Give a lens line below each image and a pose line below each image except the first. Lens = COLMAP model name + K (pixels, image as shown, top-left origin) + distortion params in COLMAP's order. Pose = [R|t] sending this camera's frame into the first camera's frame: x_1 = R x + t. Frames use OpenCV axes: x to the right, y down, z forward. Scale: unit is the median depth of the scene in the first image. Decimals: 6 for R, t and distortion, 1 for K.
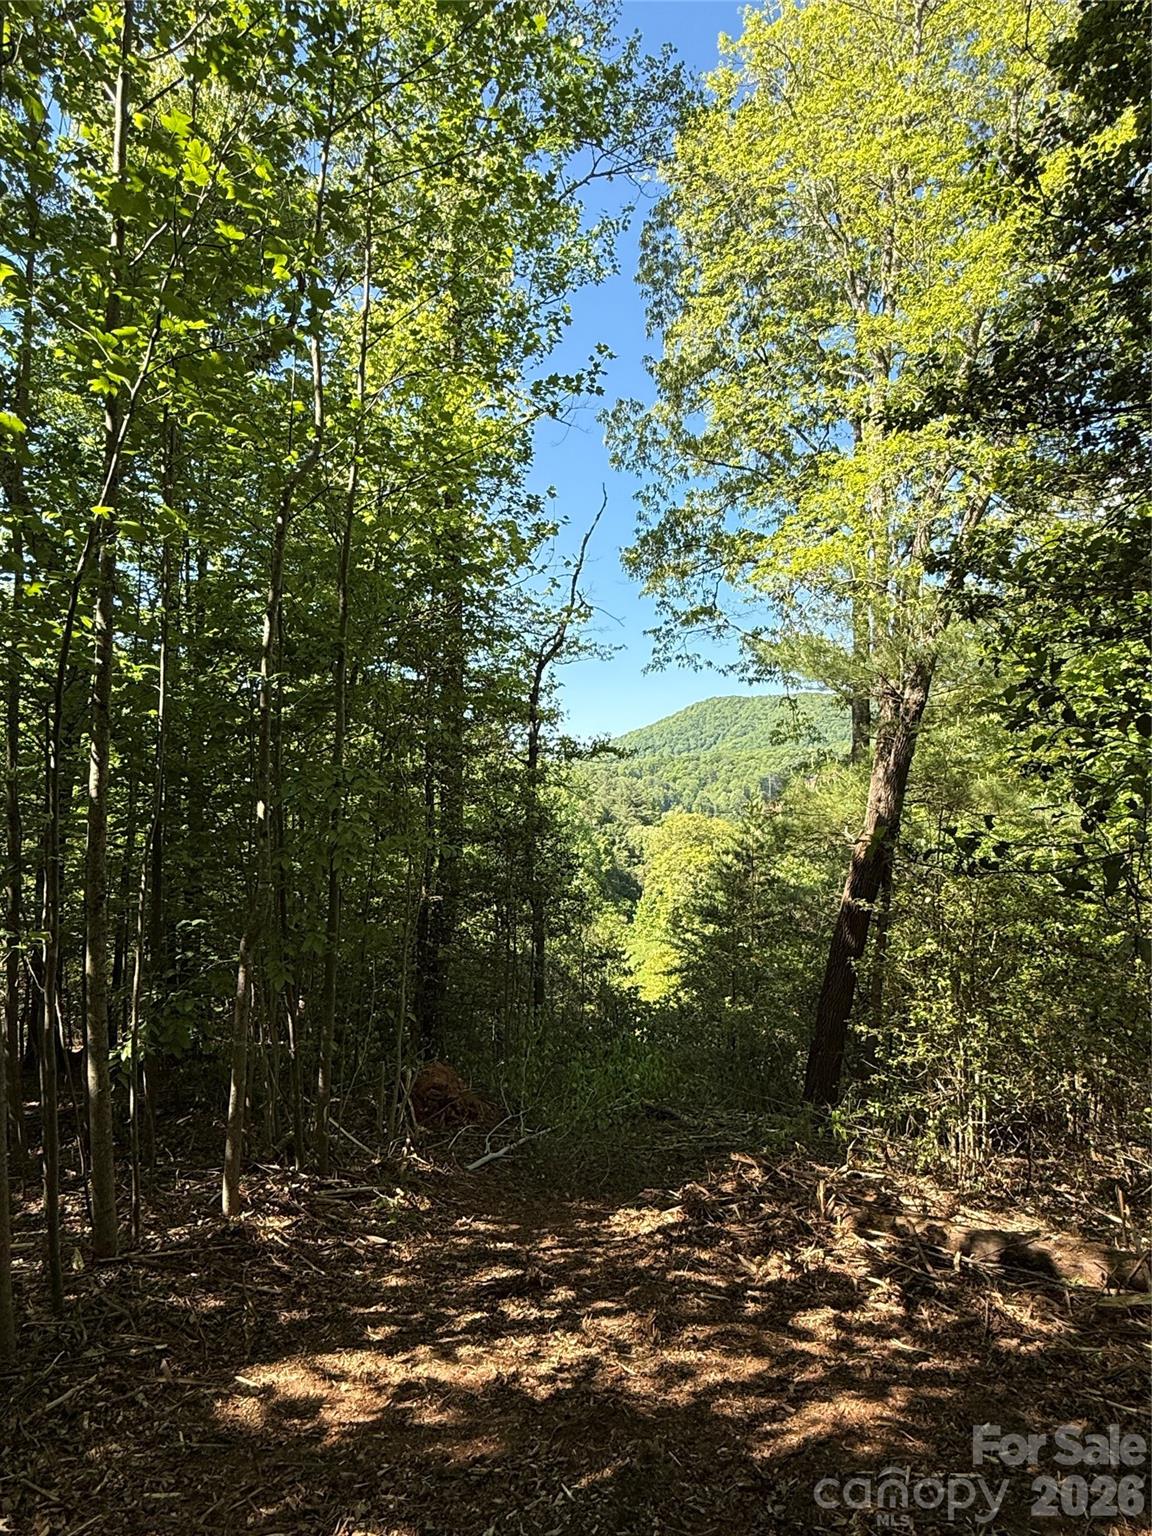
lens RADIAL K [[949.0, 0, 574.0], [0, 949.0, 763.0], [0, 0, 1]] dist [0.001098, -0.001468]
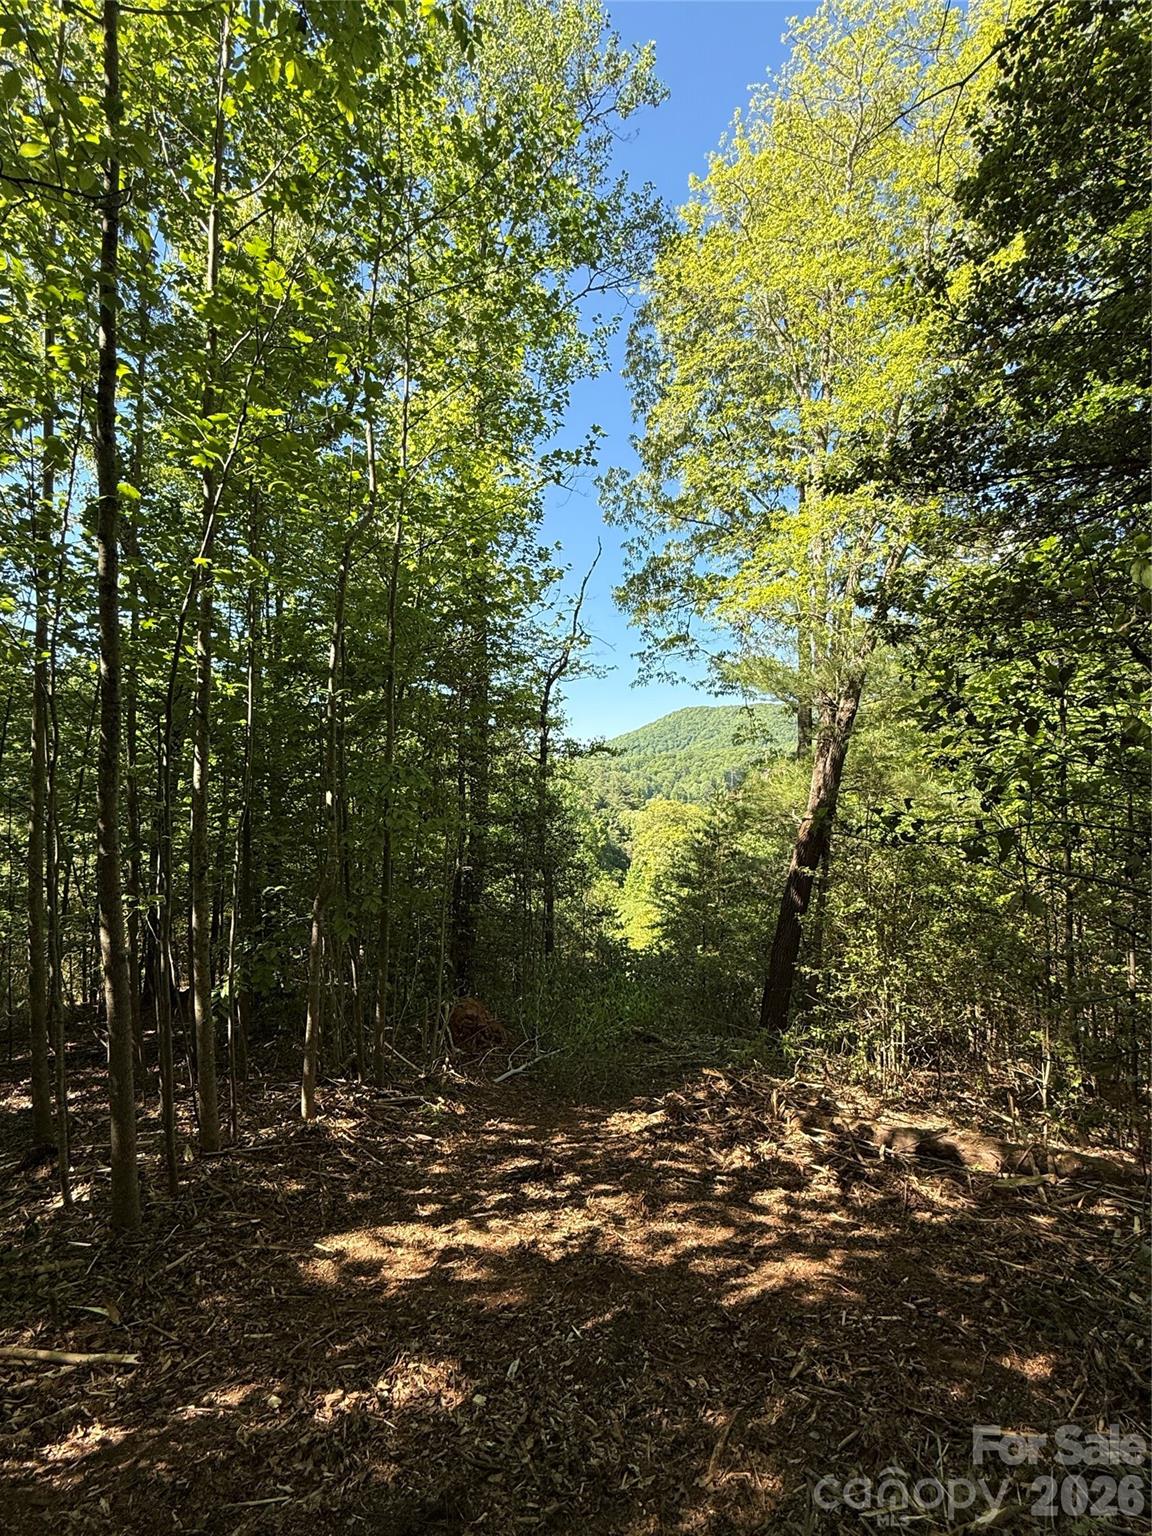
lens RADIAL K [[757.0, 0, 574.5], [0, 757.0, 768.8], [0, 0, 1]] dist [-0.000271, -0.000240]
pose [[0.999986, -0.005127, -0.001417, -0.001751], [0.005142, 0.999927, 0.010944, 0.000480], [0.001361, -0.010951, 0.999939, -0.002918]]
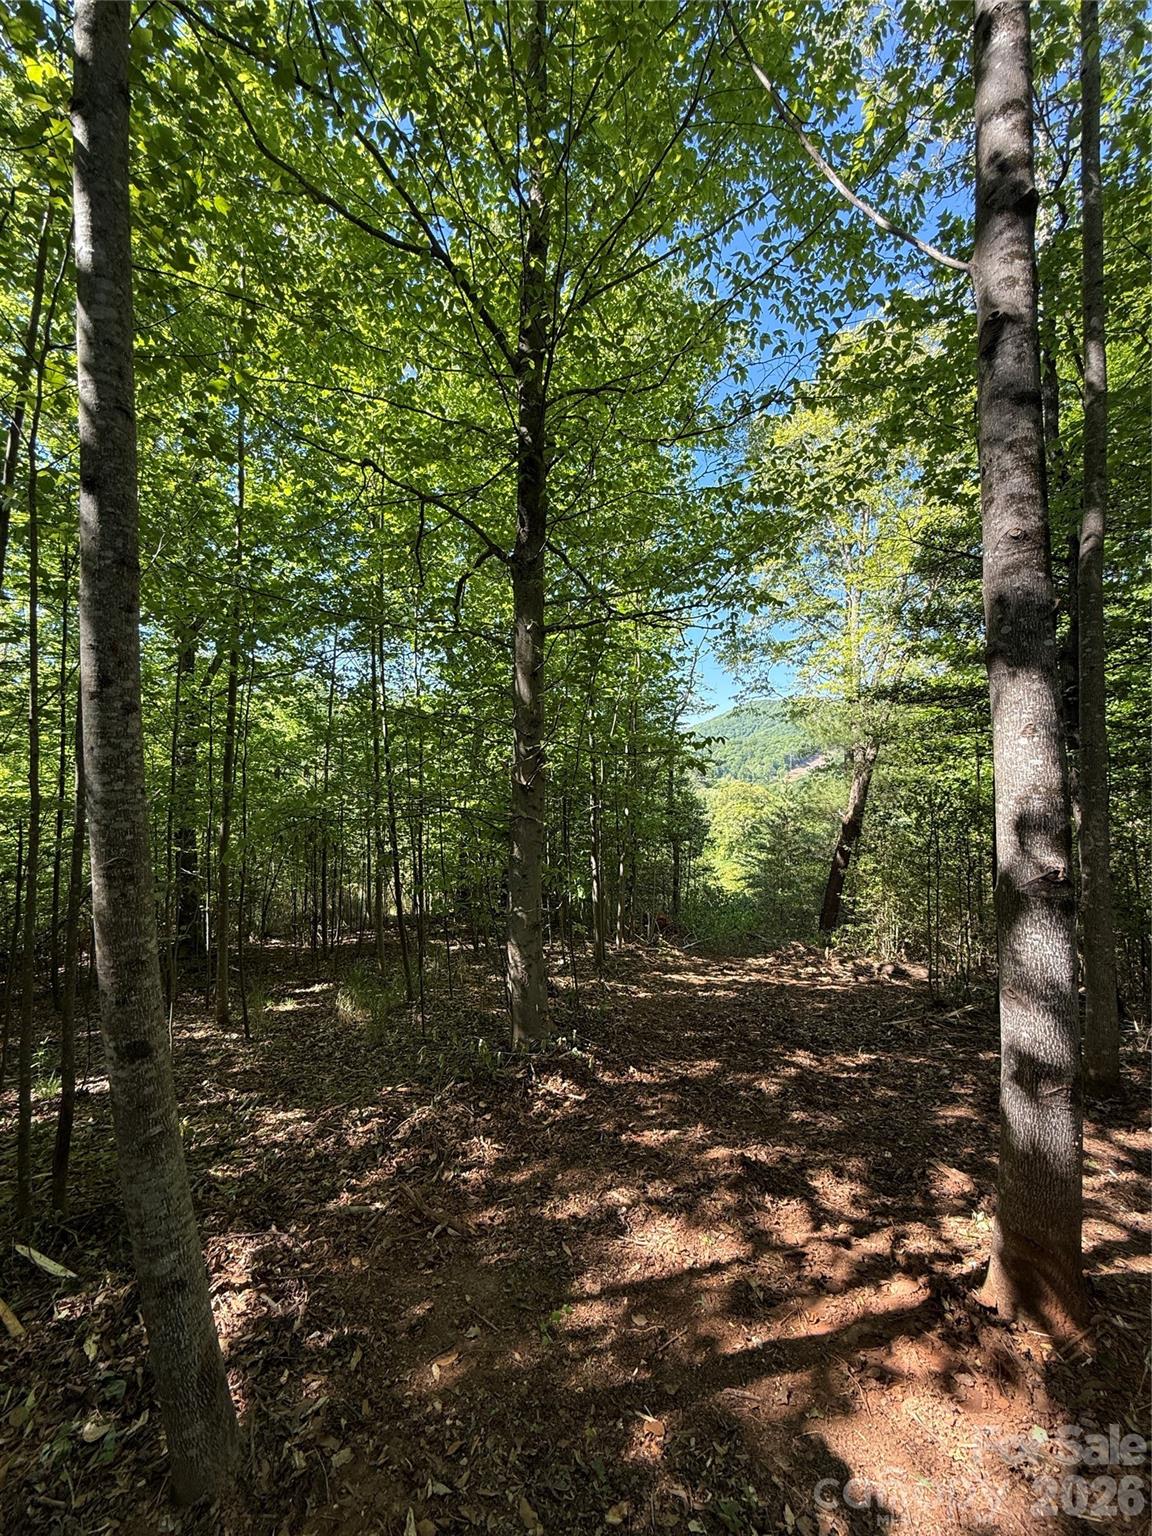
lens RADIAL K [[617.0, 0, 574.0], [0, 617.0, 764.7], [0, 0, 1]] dist [-0.000665, -0.000031]
pose [[0.991067, -0.003809, -0.133312, -0.181039], [0.007820, 0.999532, 0.029576, -0.119092], [0.133137, -0.030355, 0.990633, -0.683337]]
